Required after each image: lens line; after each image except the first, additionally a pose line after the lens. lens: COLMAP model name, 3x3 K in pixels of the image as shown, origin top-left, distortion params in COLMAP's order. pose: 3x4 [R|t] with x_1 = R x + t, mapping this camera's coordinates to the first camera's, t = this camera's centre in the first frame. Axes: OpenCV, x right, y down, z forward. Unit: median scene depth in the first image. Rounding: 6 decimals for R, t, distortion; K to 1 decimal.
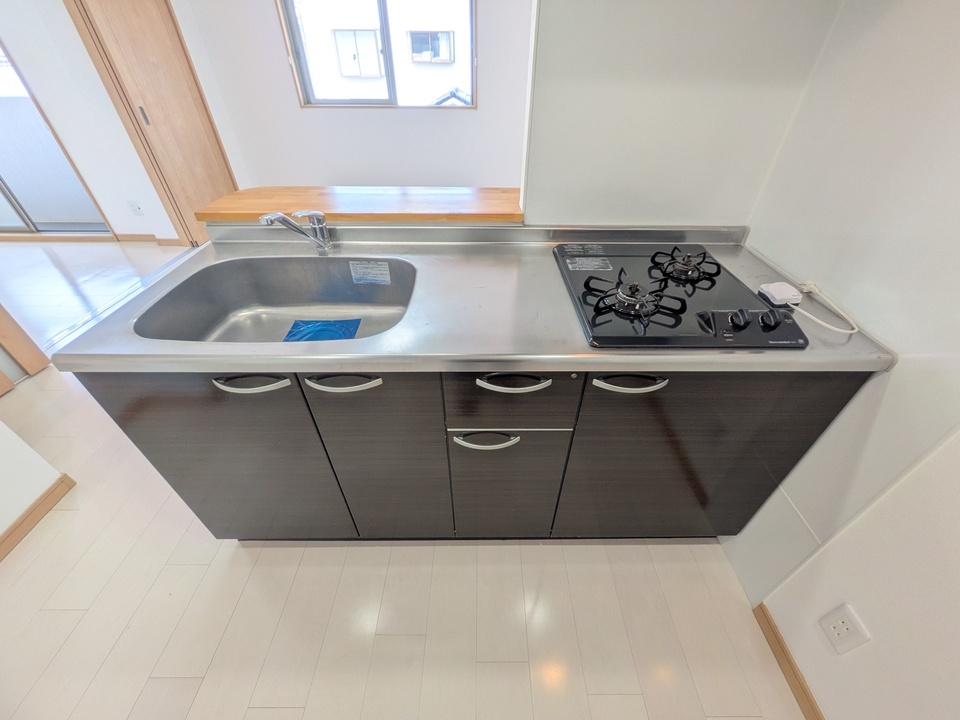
lens RADIAL K [[381.2, 0, 486.9], [0, 381.2, 358.5], [0, 0, 1]] dist [0.001060, -0.000899]
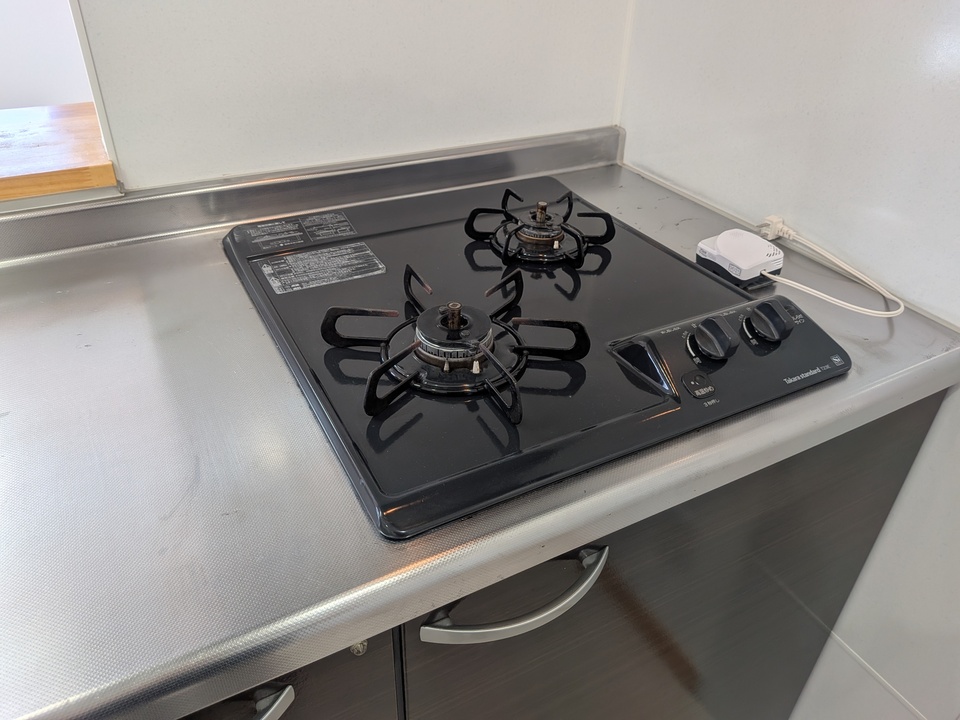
lens RADIAL K [[692.7, 0, 475.0], [0, 692.7, 352.3], [0, 0, 1]] dist [0.036665, -0.012774]
pose [[0.889619, -0.244083, 0.386007, 0.115942], [0.270933, 0.962468, -0.015818, -0.116754], [-0.367659, 0.118654, 0.922360, 0.317353]]
